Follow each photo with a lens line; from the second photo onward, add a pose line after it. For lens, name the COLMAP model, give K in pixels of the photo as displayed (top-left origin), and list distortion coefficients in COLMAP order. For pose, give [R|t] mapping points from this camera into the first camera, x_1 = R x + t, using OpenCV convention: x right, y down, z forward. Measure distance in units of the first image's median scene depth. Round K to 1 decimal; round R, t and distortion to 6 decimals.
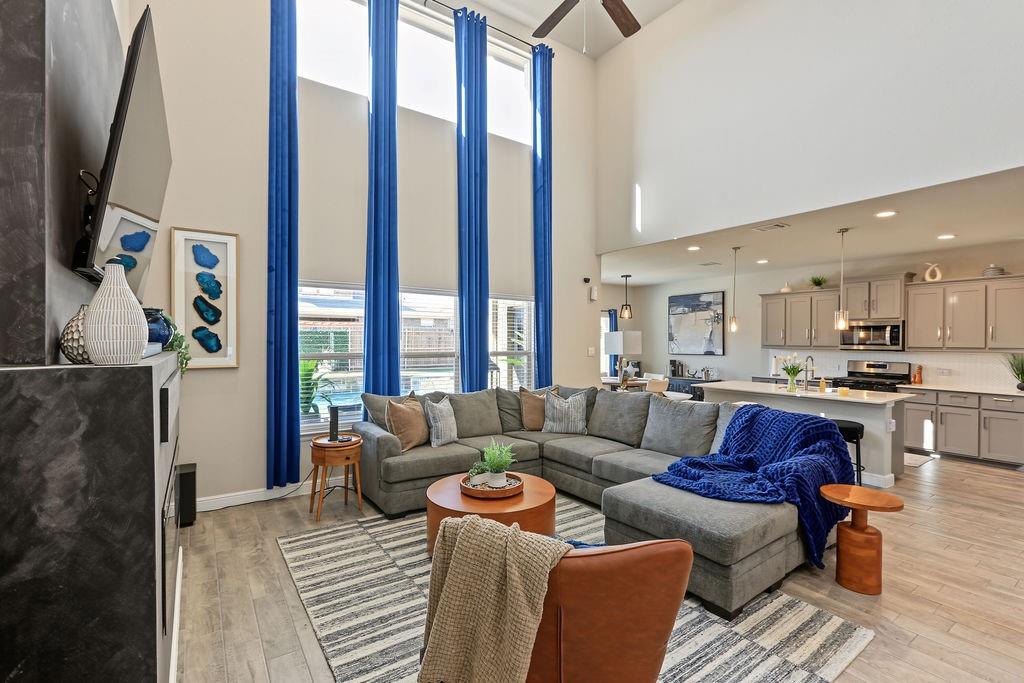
lens RADIAL K [[461.9, 0, 509.2], [0, 461.9, 339.2], [0, 0, 1]] dist [-0.009019, 0.003171]
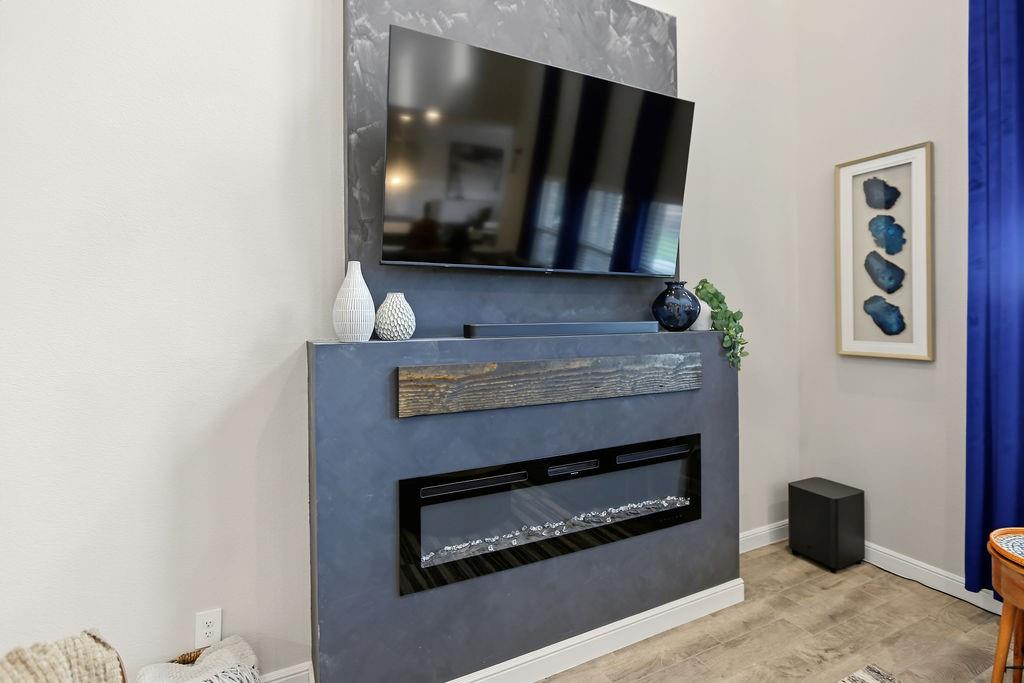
lens RADIAL K [[491.0, 0, 492.1], [0, 491.0, 310.5], [0, 0, 1]] dist [-0.015173, -0.000282]
pose [[-0.152810, -0.000202, -0.988256, 0.087299], [0.004338, 0.999990, -0.000875, -0.005133], [0.988246, -0.004421, -0.152808, 0.352994]]
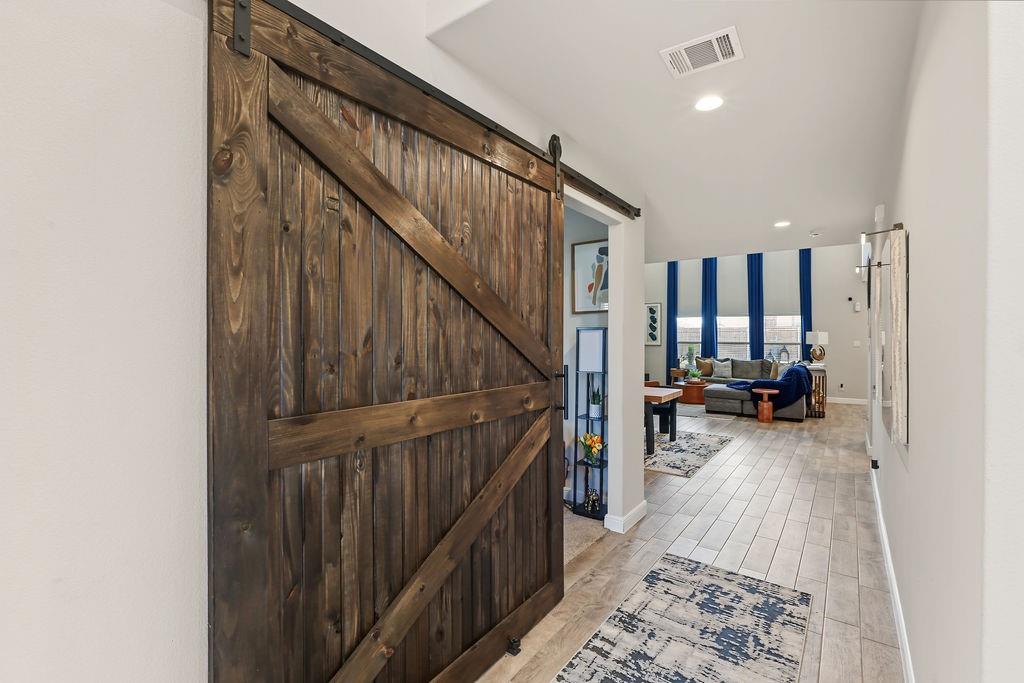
lens RADIAL K [[461.9, 0, 506.7], [0, 461.9, 340.3], [0, 0, 1]] dist [-0.009019, 0.003171]
pose [[0.329323, 0.007843, -0.944185, 1.359583], [0.000417, 0.999964, 0.008452, 0.000501], [0.944217, -0.003177, 0.329308, -0.684397]]
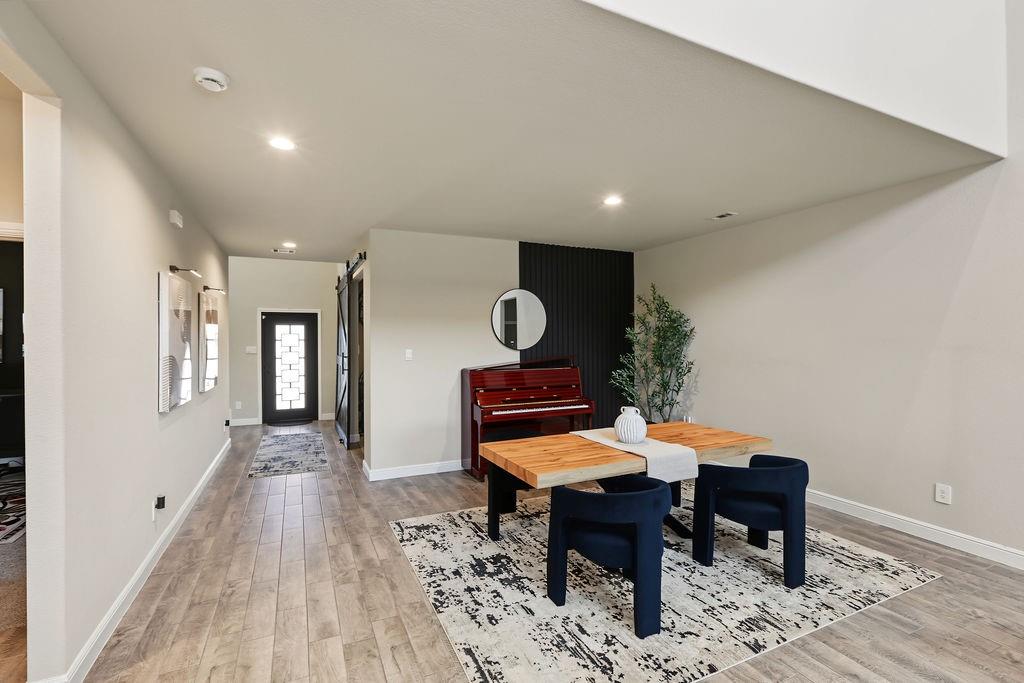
lens RADIAL K [[461.9, 0, 505.0], [0, 461.9, 342.2], [0, 0, 1]] dist [-0.009019, 0.003171]
pose [[-0.985488, 0.001017, 0.169741, 0.436392], [0.001314, 0.999998, 0.001634, 0.001961], [-0.169739, 0.001833, -0.985487, 0.480836]]
